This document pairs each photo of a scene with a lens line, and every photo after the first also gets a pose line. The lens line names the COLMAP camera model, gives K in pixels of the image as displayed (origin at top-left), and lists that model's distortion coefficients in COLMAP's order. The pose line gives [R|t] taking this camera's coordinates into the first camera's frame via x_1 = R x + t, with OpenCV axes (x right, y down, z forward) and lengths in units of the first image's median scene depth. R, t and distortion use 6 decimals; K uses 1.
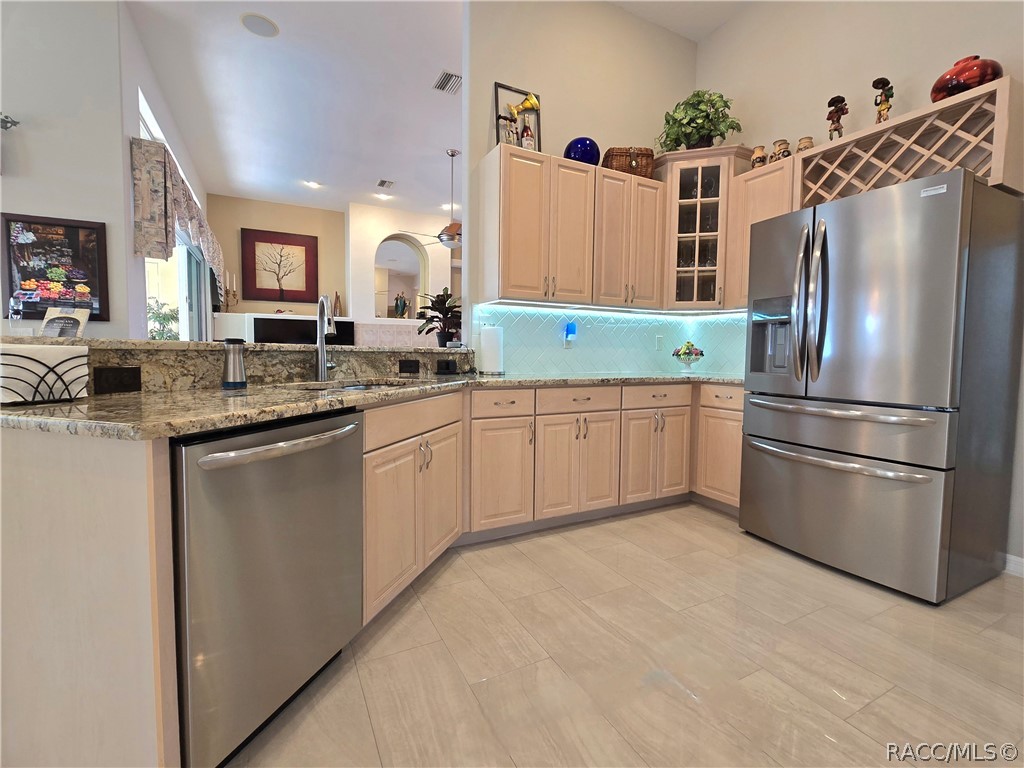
lens RADIAL K [[449.7, 0, 507.3], [0, 449.7, 383.0], [0, 0, 1]] dist [-0.012756, -0.000343]
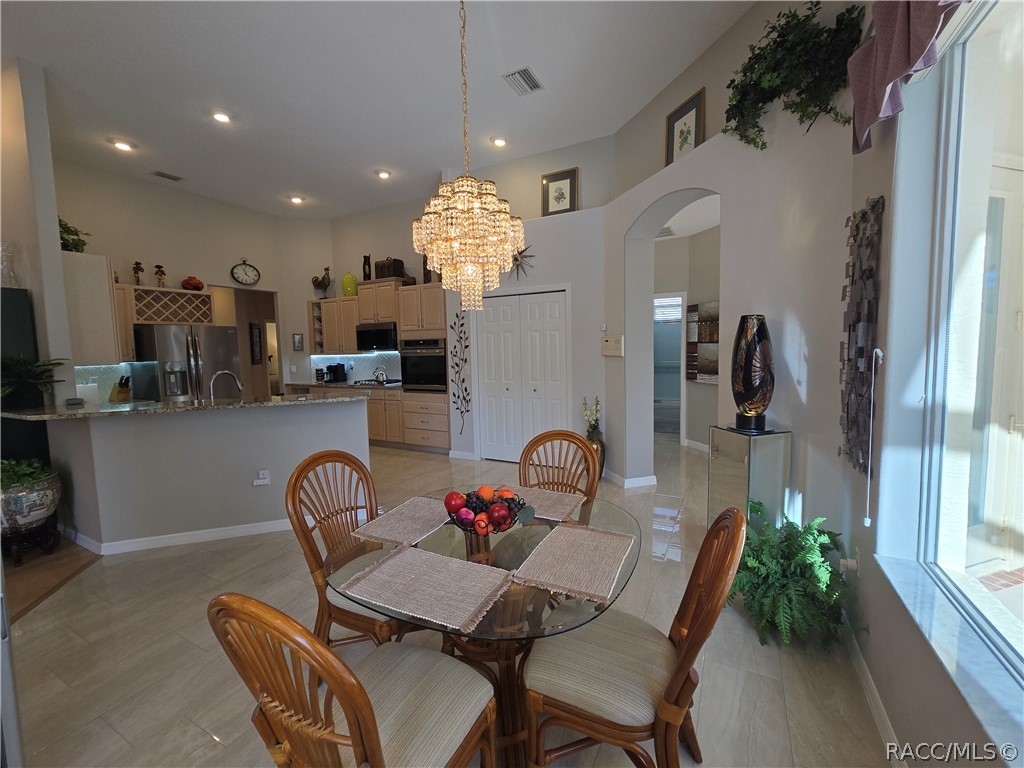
lens RADIAL K [[421.3, 0, 514.9], [0, 421.3, 375.4], [0, 0, 1]] dist [-0.004006, 0.000256]
pose [[-0.584220, -0.054534, 0.809761, -1.700511], [0.074292, 0.989958, 0.120268, -0.203719], [-0.808188, 0.130422, -0.574301, 0.691813]]
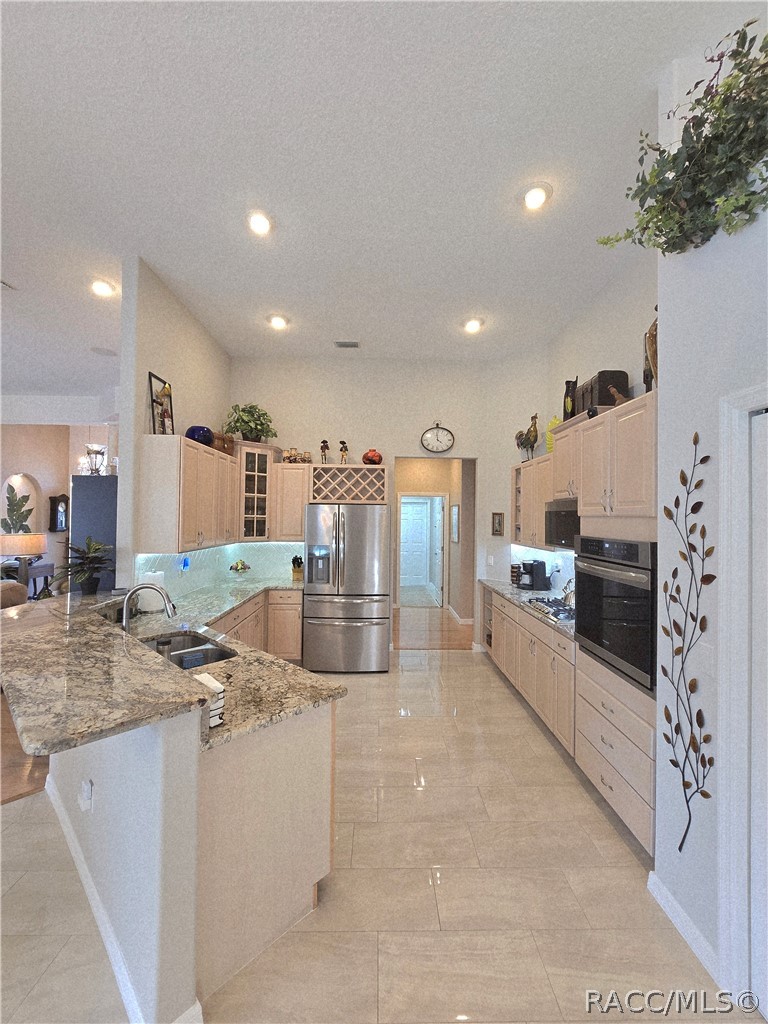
lens RADIAL K [[421.3, 0, 385.1], [0, 421.3, 511.7], [0, 0, 1]] dist [-0.004006, 0.000256]
pose [[0.434728, 0.006236, 0.900540, -0.782539], [0.053914, 0.998002, -0.032937, -0.215334], [-0.898946, 0.062871, 0.433524, -0.058635]]
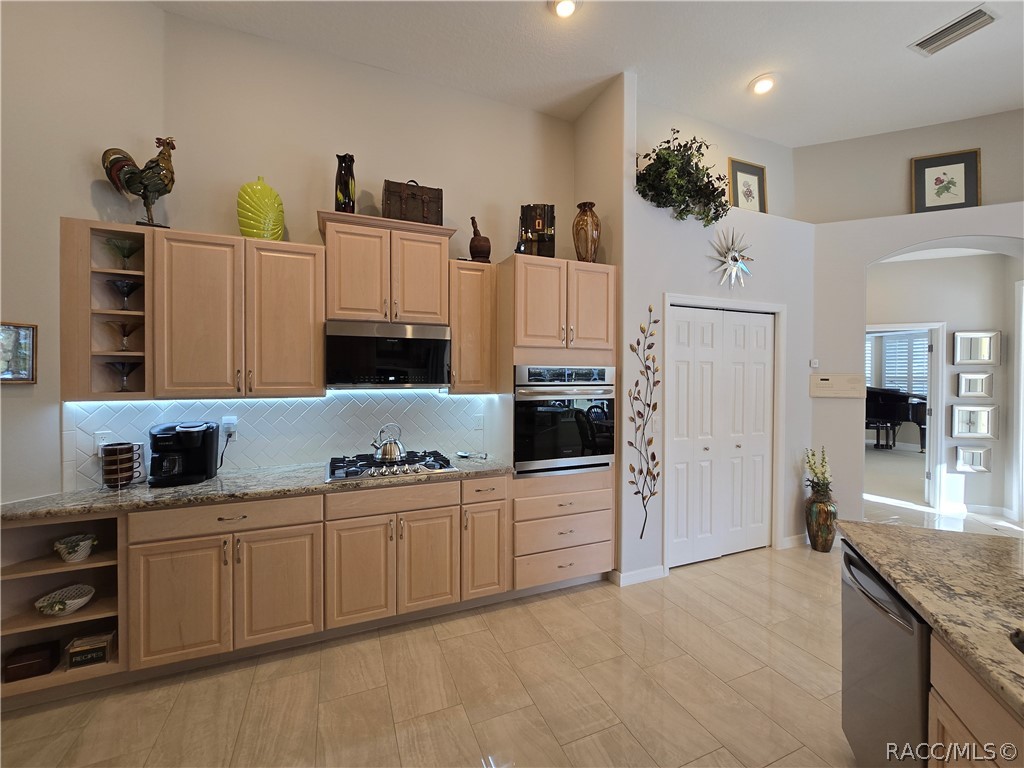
lens RADIAL K [[421.3, 0, 510.8], [0, 421.3, 381.8], [0, 0, 1]] dist [-0.004006, 0.000256]
pose [[-0.997627, -0.012558, 0.067699, 0.181034], [-0.007088, 0.996735, 0.080436, -0.210438], [-0.068488, 0.079765, -0.994458, 0.886602]]
